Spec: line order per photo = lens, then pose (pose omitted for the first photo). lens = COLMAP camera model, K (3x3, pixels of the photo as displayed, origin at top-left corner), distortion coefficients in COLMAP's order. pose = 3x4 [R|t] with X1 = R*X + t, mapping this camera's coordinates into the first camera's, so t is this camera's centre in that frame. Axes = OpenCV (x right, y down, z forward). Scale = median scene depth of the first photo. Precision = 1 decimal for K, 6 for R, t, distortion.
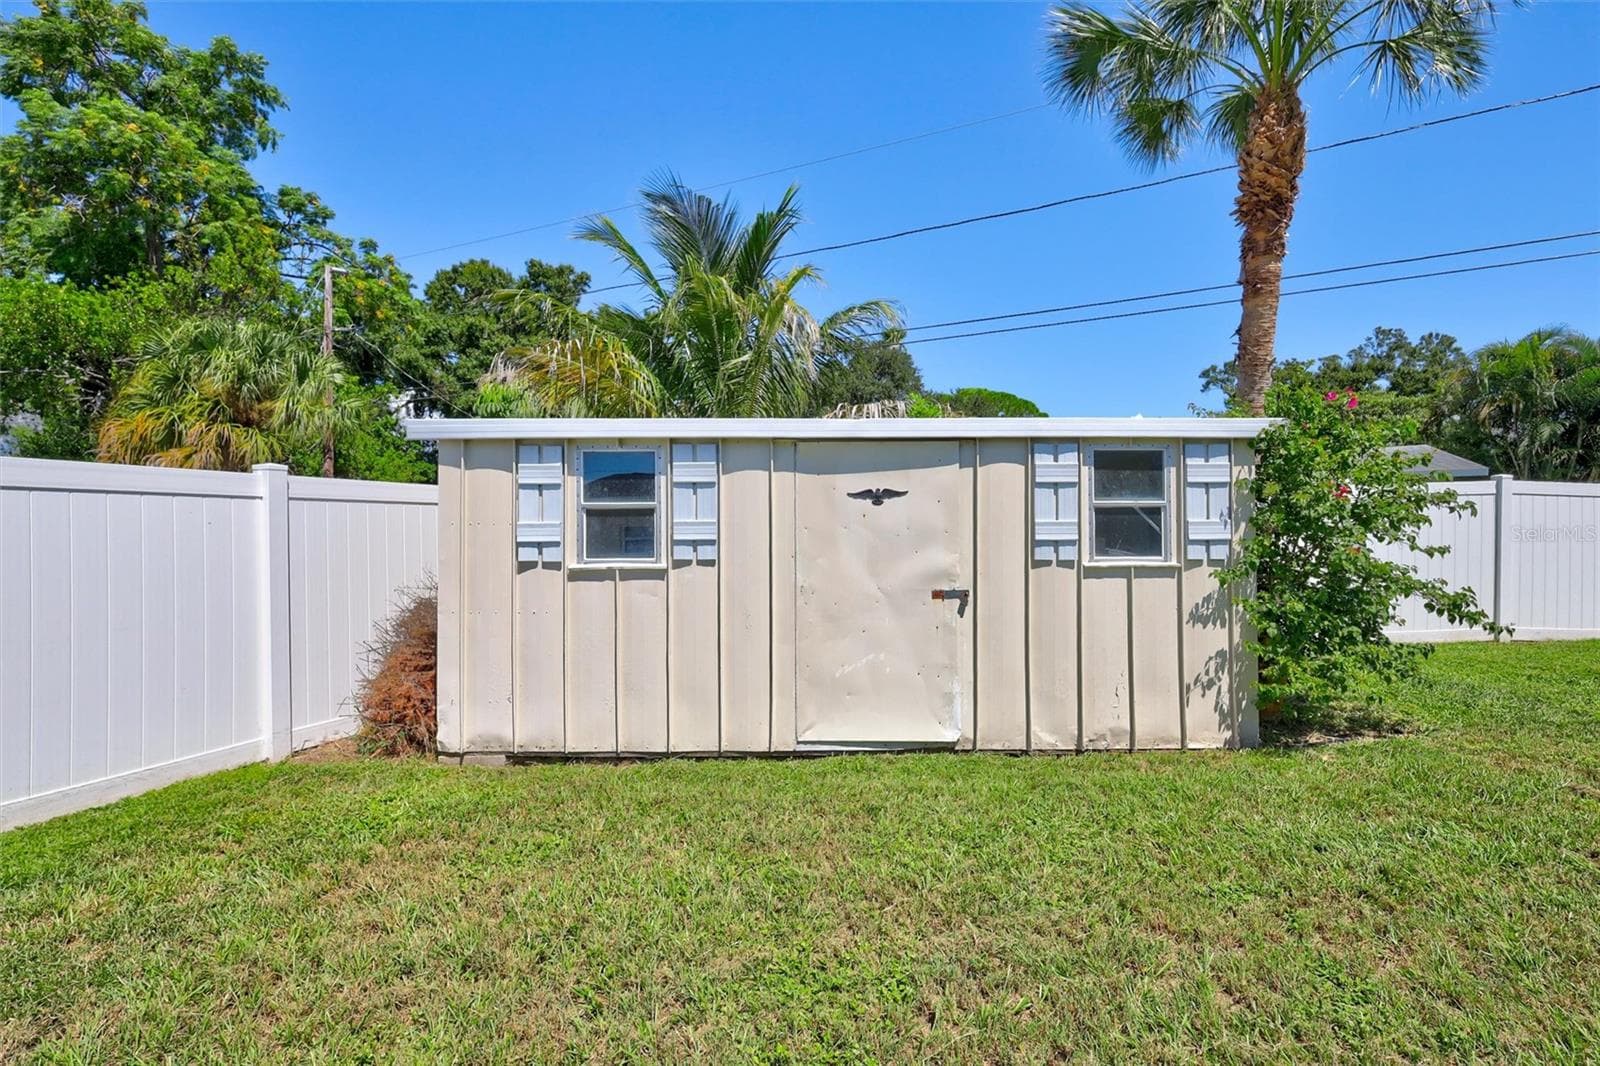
lens RADIAL K [[777.0, 0, 810.2], [0, 777.0, 534.7], [0, 0, 1]] dist [-0.001079, 0.000608]
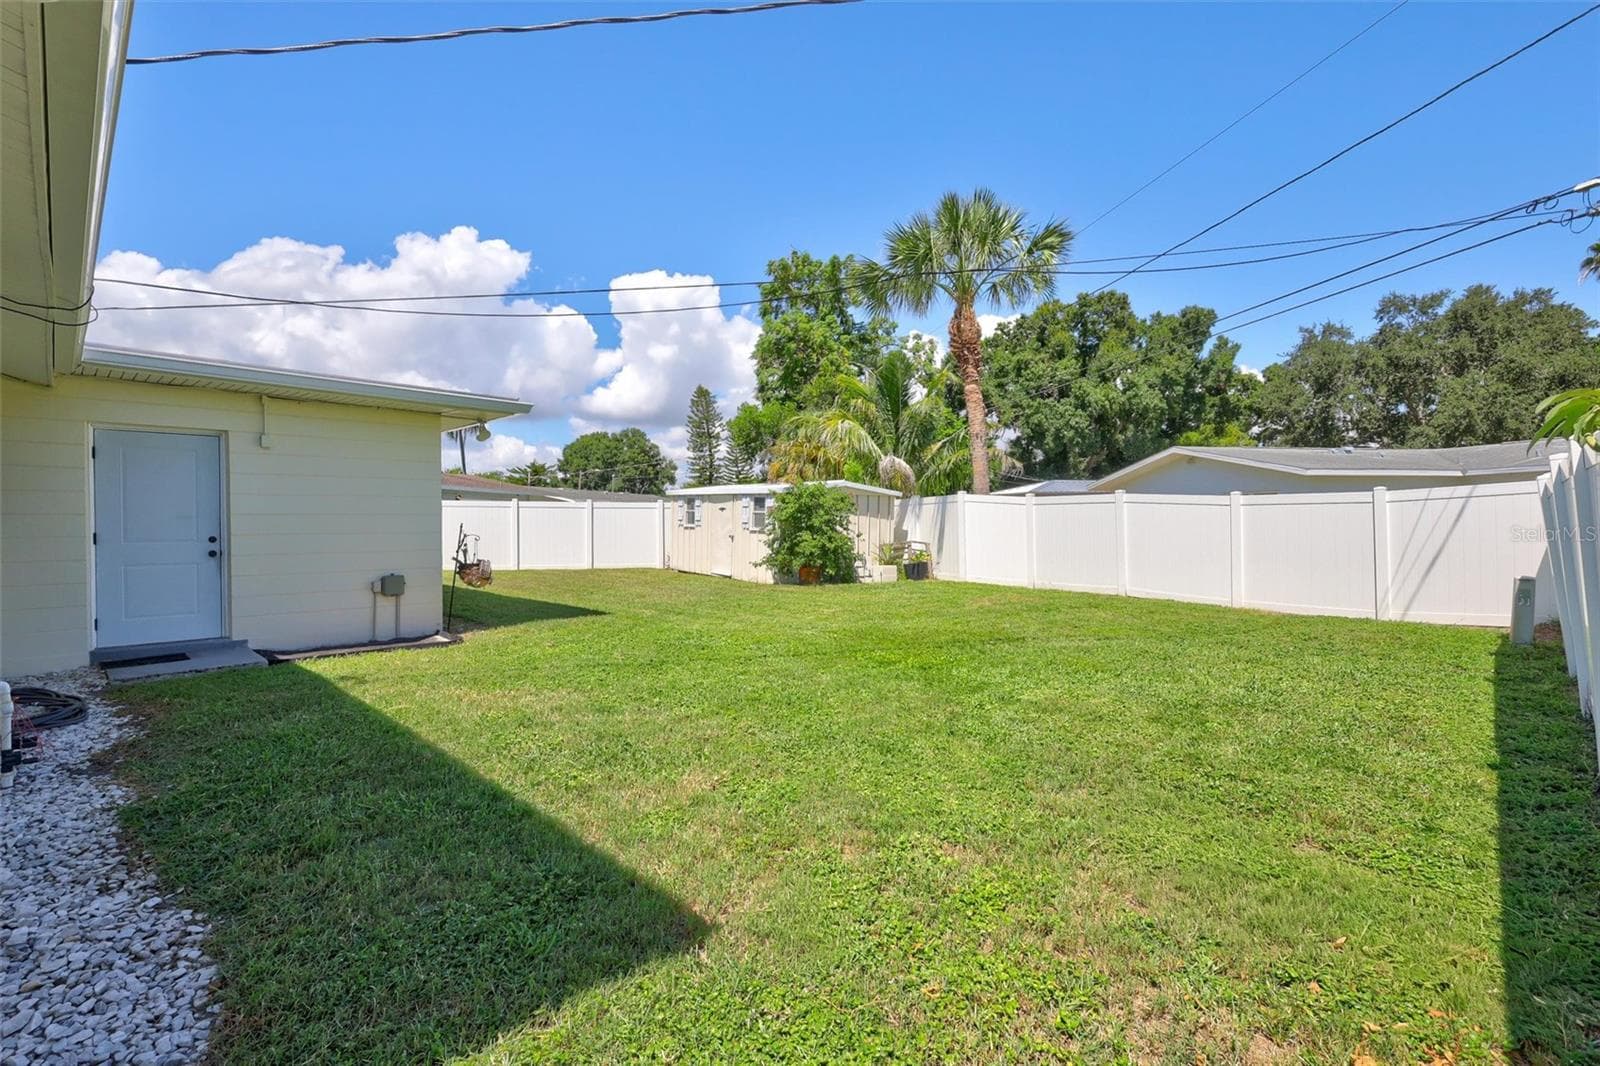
lens RADIAL K [[777.0, 0, 801.2], [0, 777.0, 515.6], [0, 0, 1]] dist [-0.001079, 0.000608]
pose [[0.584532, 0.012557, -0.811274, 3.313826], [-0.004935, 0.999917, 0.011921, -0.065371], [0.811356, -0.002965, 0.584545, -0.862413]]
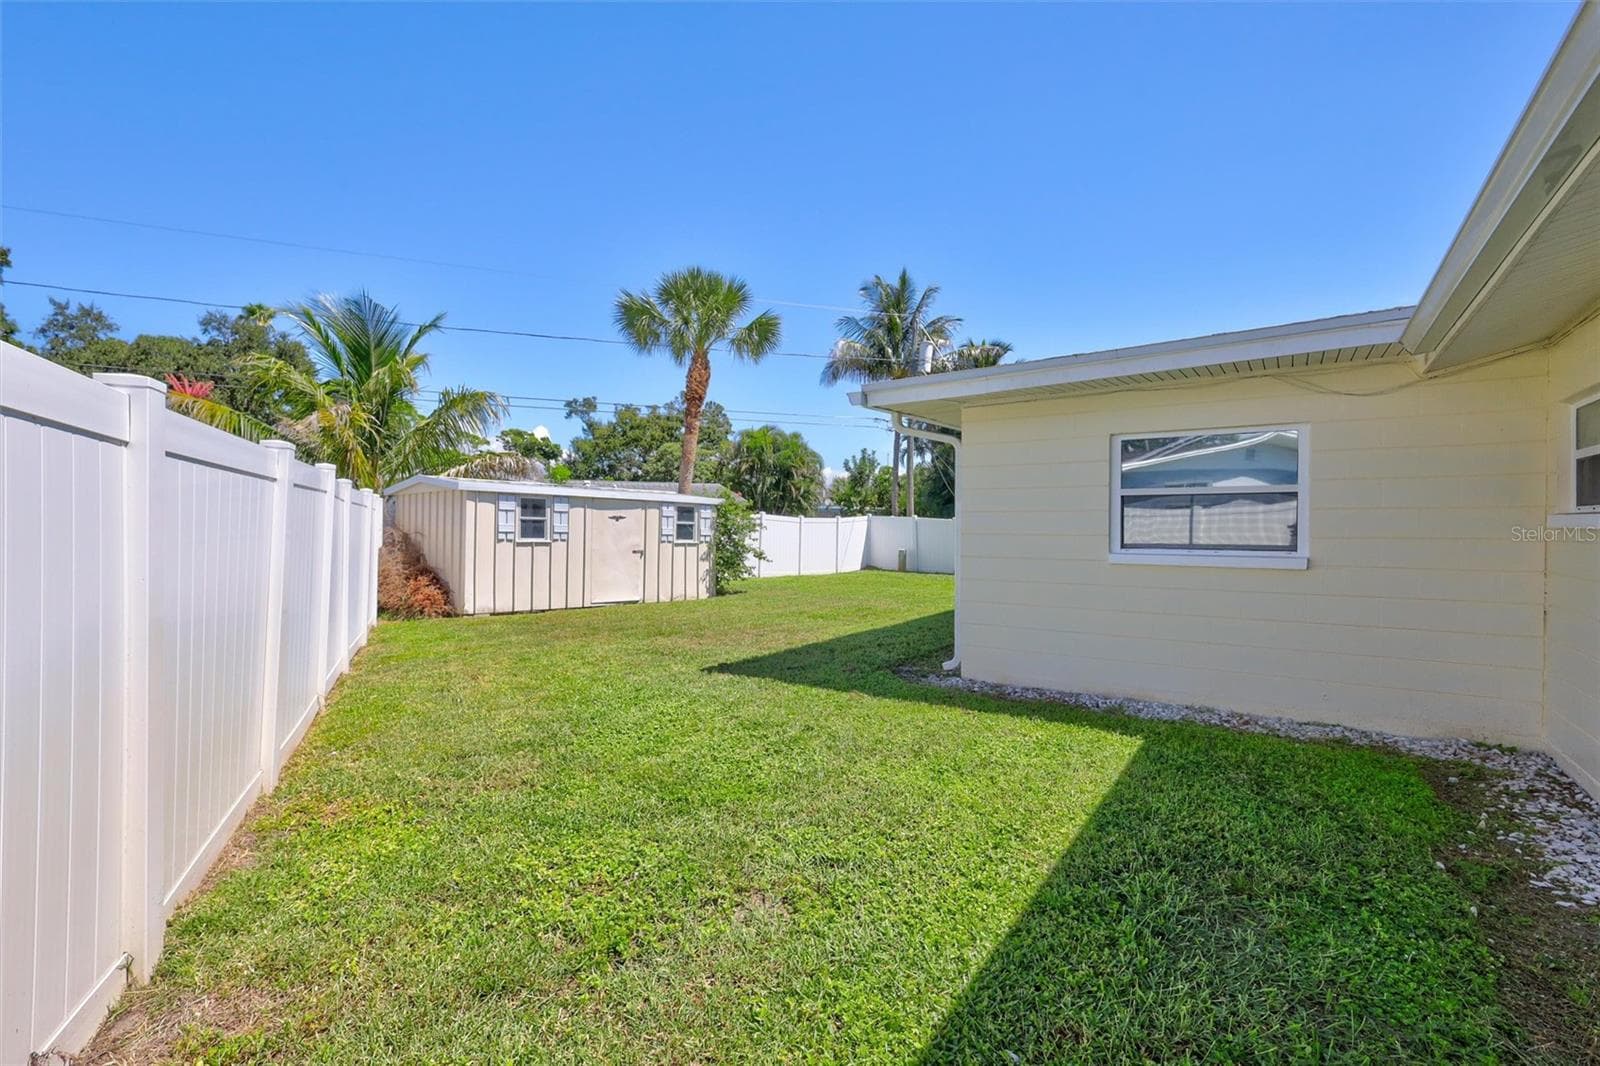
lens RADIAL K [[777.0, 0, 762.7], [0, 777.0, 534.9], [0, 0, 1]] dist [-0.001079, 0.000608]
pose [[0.722546, 0.017135, 0.691111, -1.538357], [-0.020519, 0.999784, -0.003335, 0.011545], [-0.691019, -0.011771, 0.722741, -1.495194]]
